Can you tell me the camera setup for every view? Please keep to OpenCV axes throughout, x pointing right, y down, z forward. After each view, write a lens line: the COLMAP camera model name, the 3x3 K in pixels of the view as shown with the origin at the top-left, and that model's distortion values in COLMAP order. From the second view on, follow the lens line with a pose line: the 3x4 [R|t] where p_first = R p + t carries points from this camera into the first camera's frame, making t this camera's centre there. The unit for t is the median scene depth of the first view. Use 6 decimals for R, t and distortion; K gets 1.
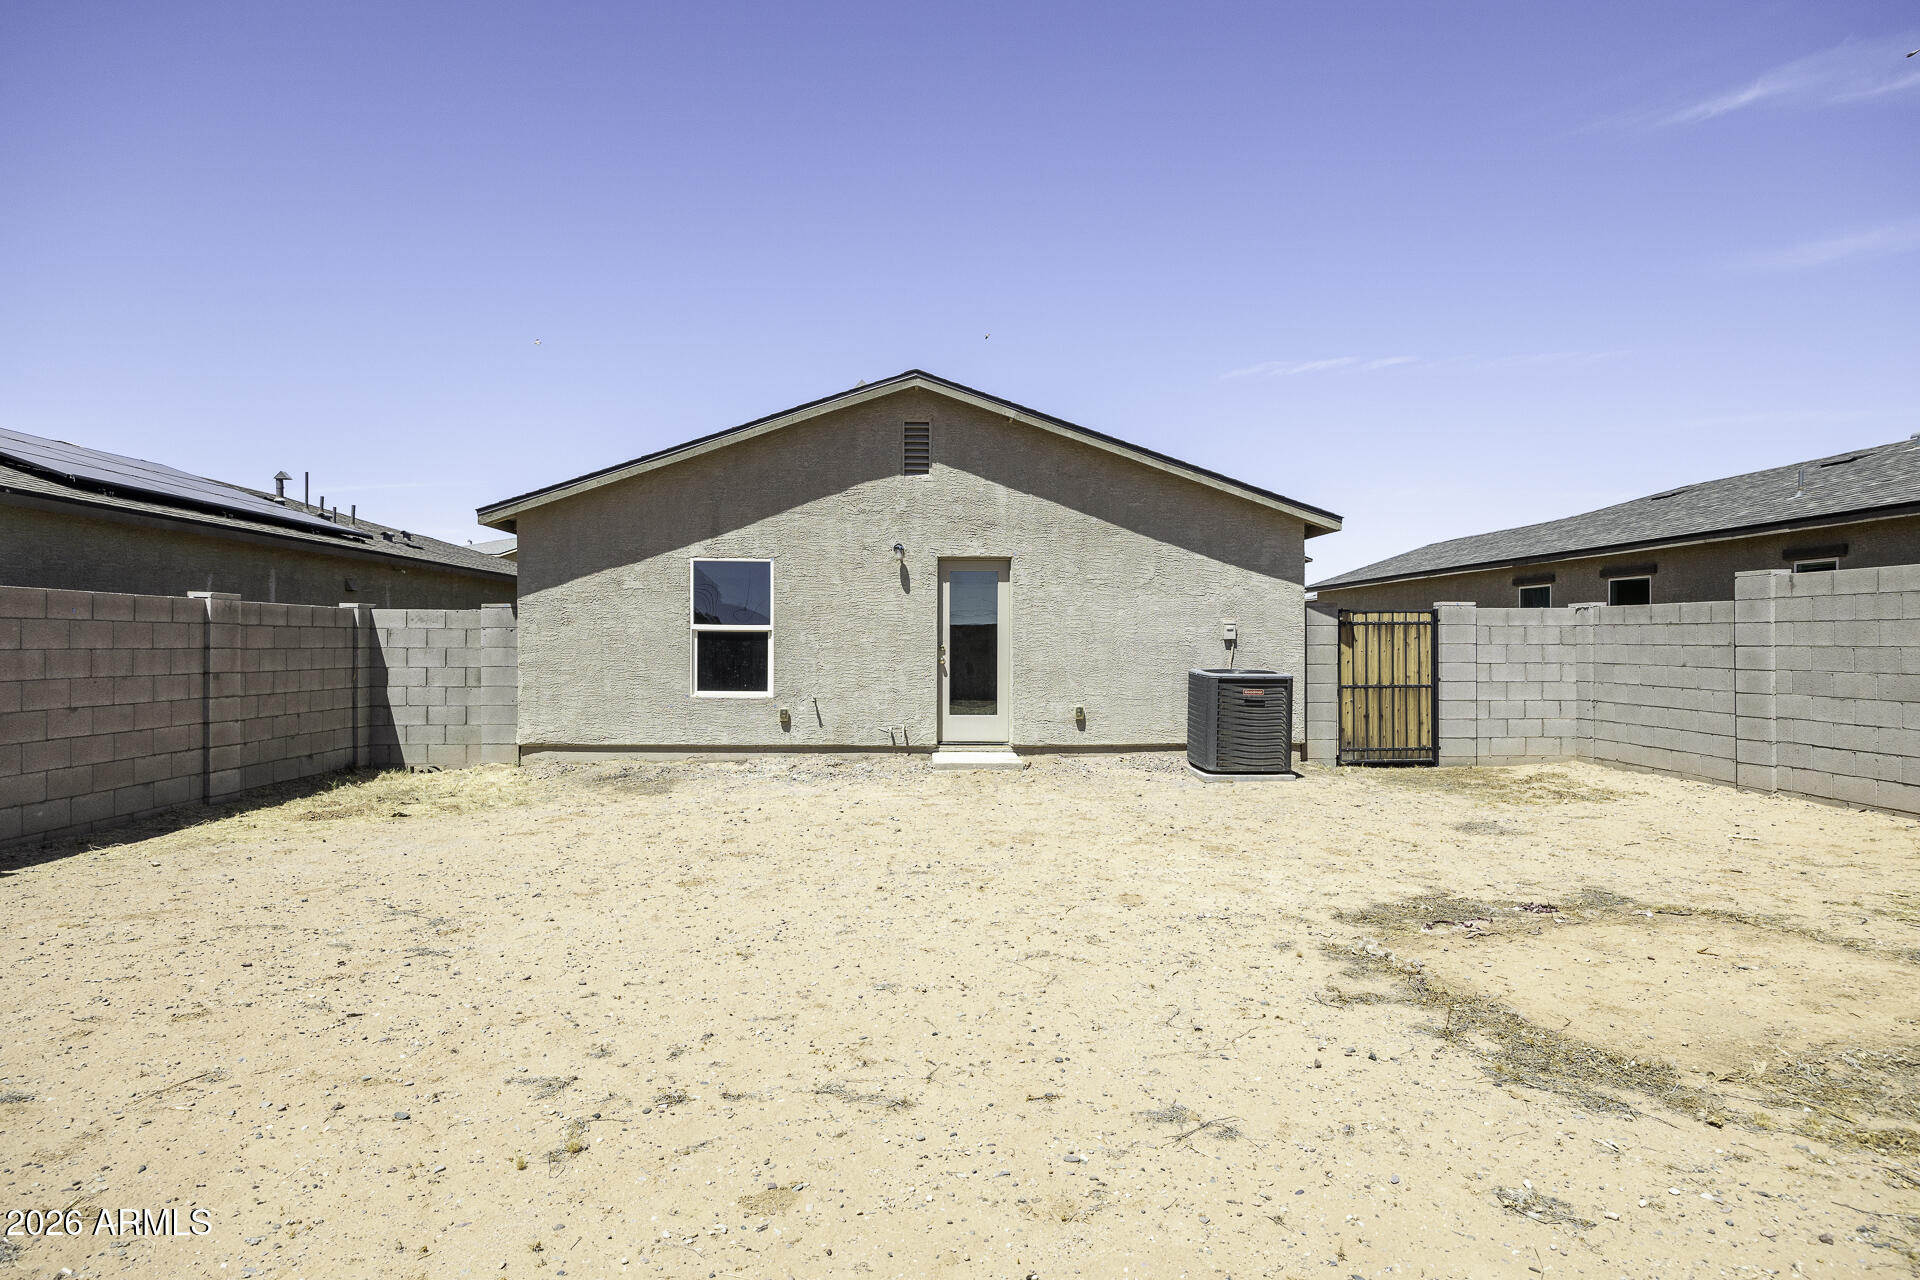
lens RADIAL K [[1058.1, 0, 956.2], [0, 1058.1, 643.3], [0, 0, 1]] dist [0.003885, 0.000063]
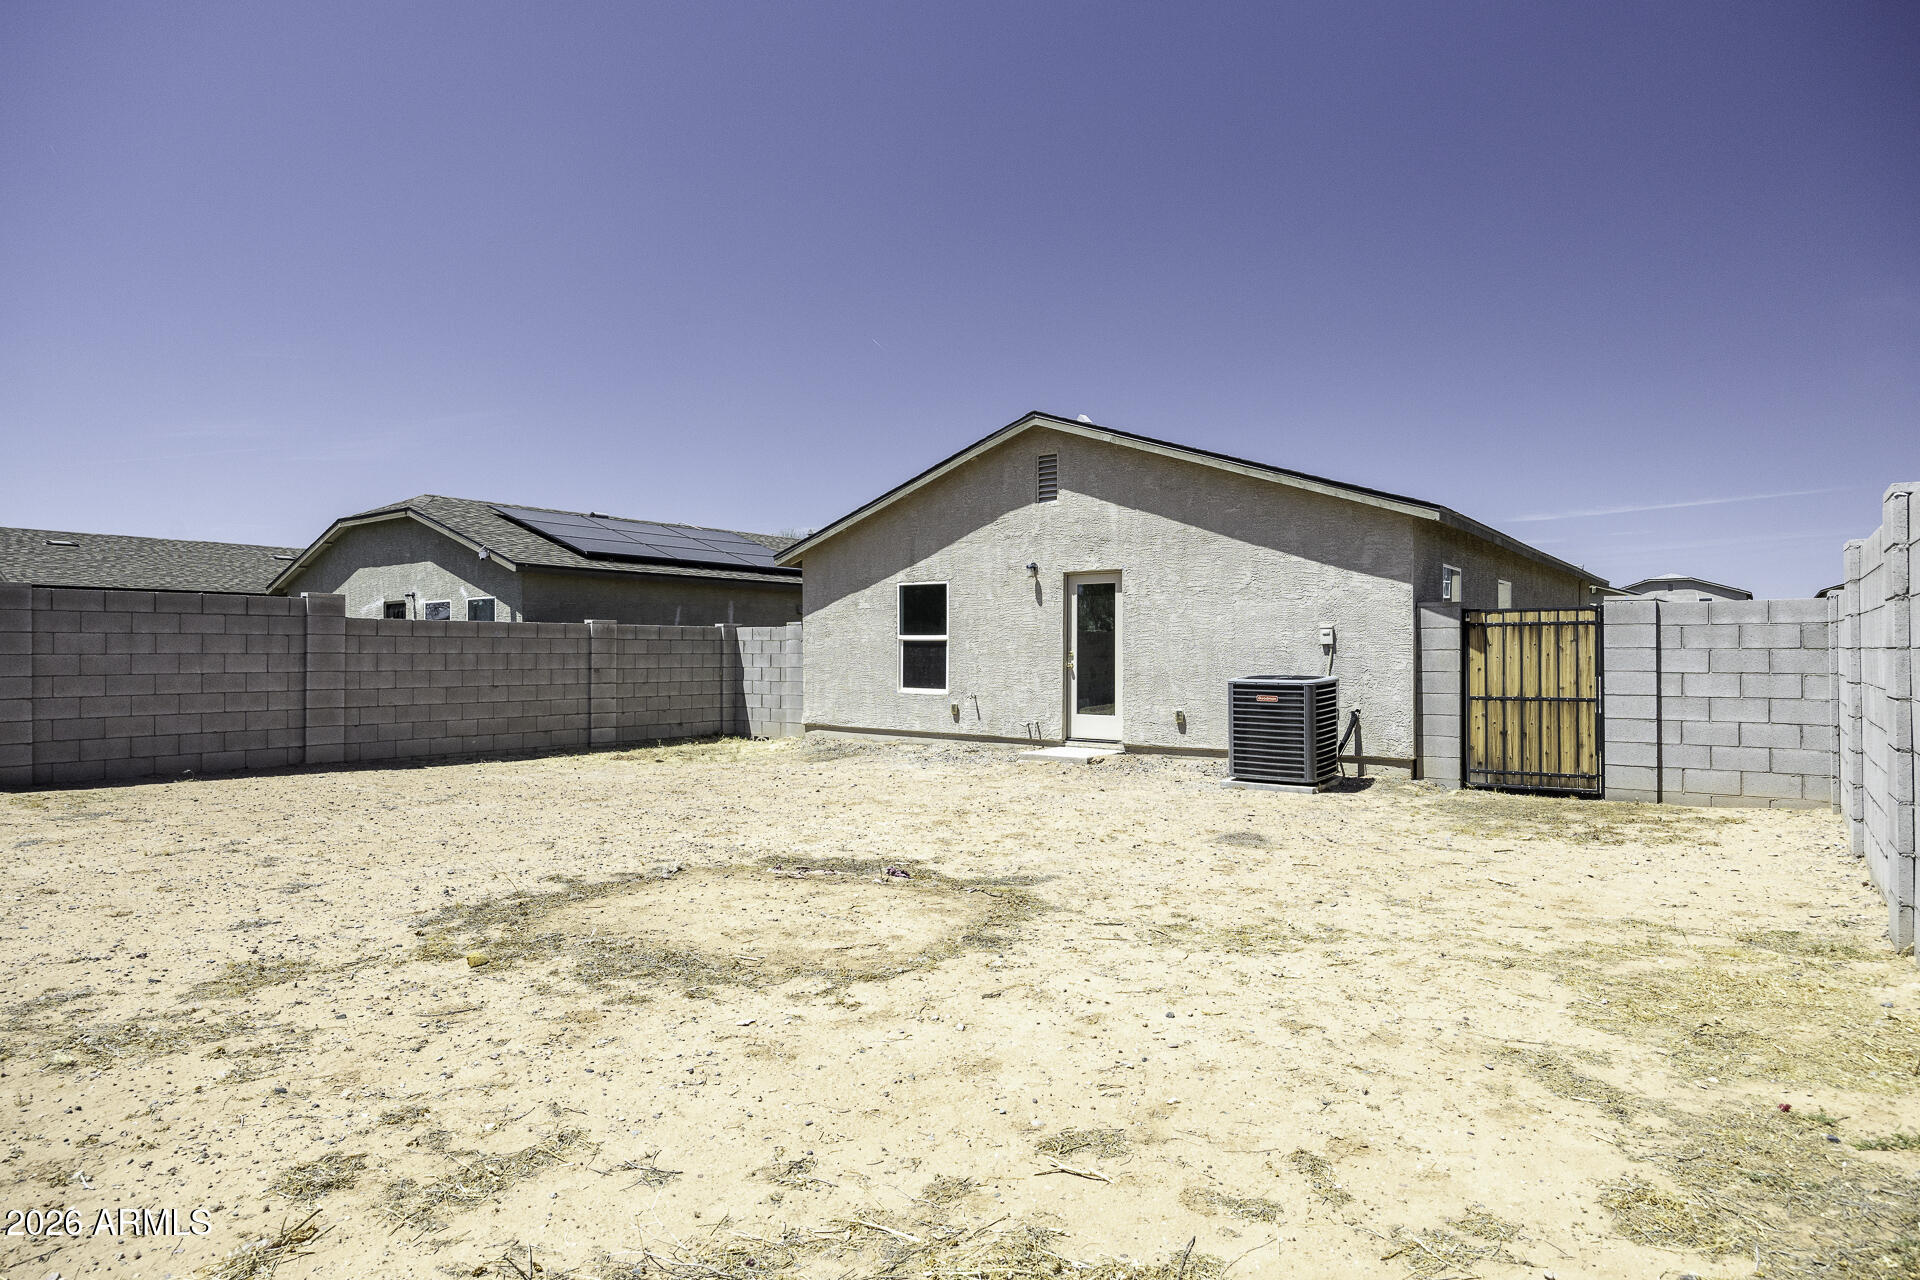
lens RADIAL K [[1058.1, 0, 962.1], [0, 1058.1, 643.6], [0, 0, 1]] dist [0.003885, 0.000063]
pose [[0.774143, -0.006752, -0.632975, 0.611485], [0.001607, 0.999961, -0.008701, 0.003380], [0.633009, 0.005719, 0.774124, 0.063173]]
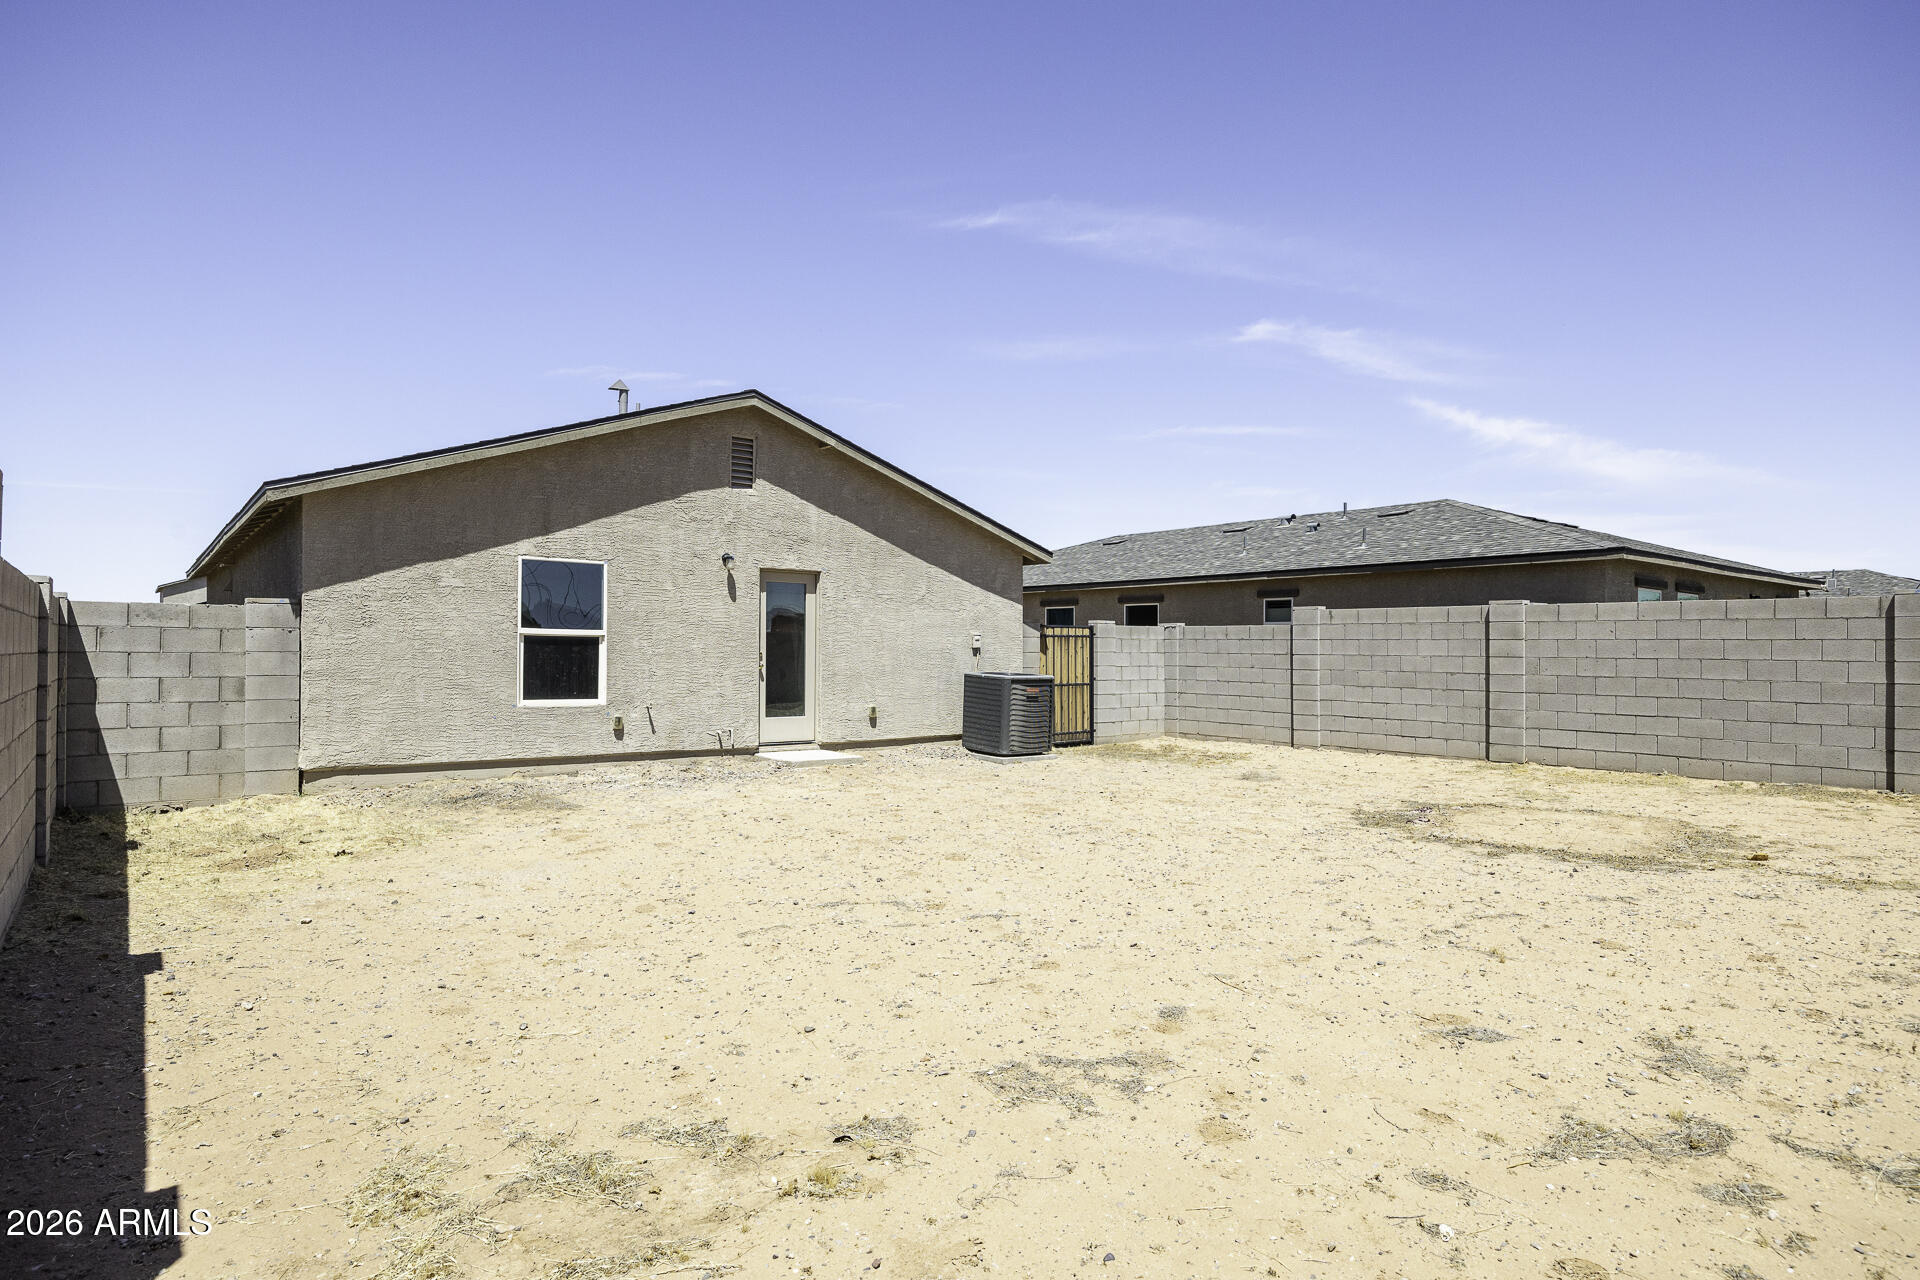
lens RADIAL K [[1058.1, 0, 949.3], [0, 1058.1, 641.3], [0, 0, 1]] dist [0.003885, 0.000063]
pose [[0.812296, 0.009768, 0.583164, -0.480419], [-0.005573, 0.999944, -0.008986, 0.000136], [-0.583219, 0.004049, 0.812305, 0.032648]]
